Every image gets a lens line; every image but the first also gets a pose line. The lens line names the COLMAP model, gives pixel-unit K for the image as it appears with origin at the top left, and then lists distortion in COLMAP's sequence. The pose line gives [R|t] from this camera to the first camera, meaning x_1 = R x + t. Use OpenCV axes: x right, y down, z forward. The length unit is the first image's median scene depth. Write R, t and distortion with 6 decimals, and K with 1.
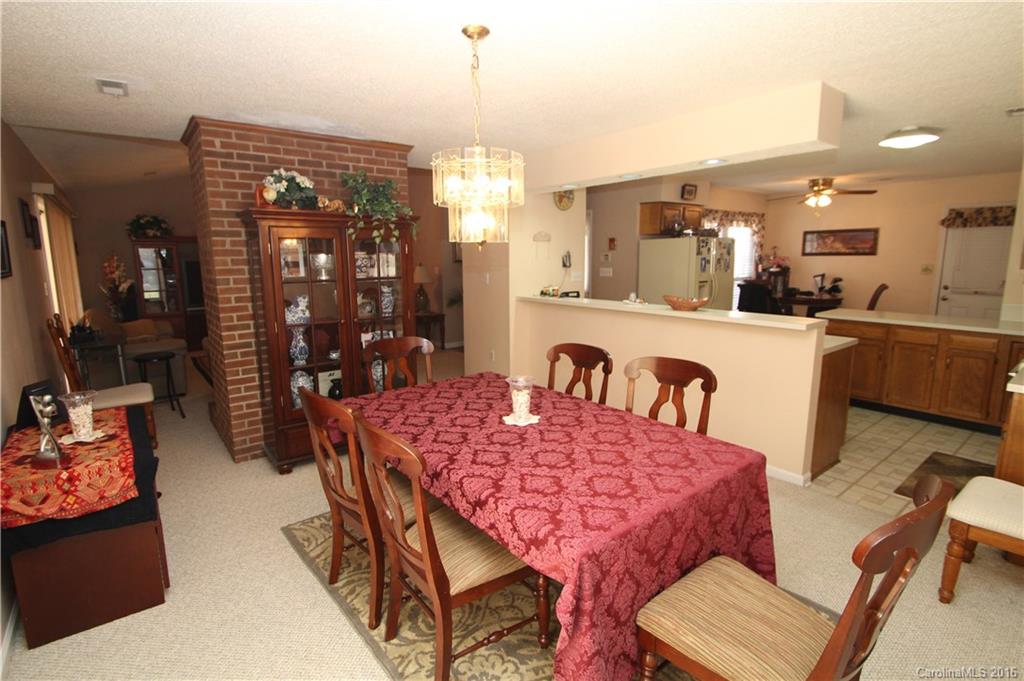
lens RADIAL K [[491.1, 0, 508.9], [0, 491.1, 336.9], [0, 0, 1]] dist [-0.003765, -0.000745]
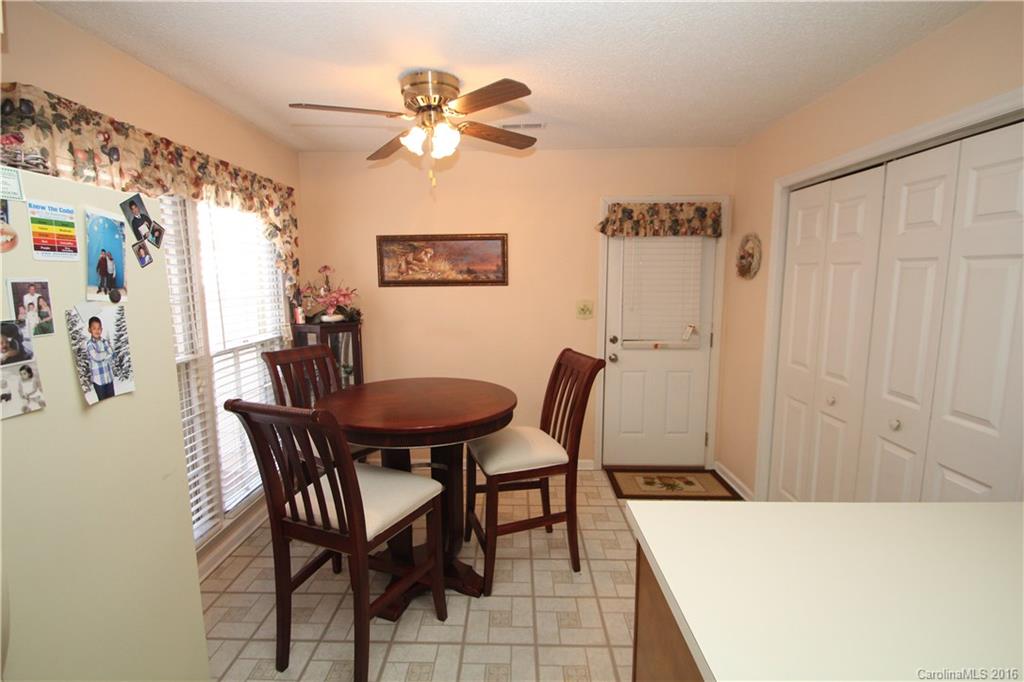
lens RADIAL K [[491.1, 0, 509.8], [0, 491.1, 344.5], [0, 0, 1]] dist [-0.003765, -0.000745]
pose [[0.639952, -0.094484, 0.762584, 0.337255], [0.127815, 0.991675, 0.015608, -0.110431], [-0.757710, 0.087481, 0.646701, 0.657880]]
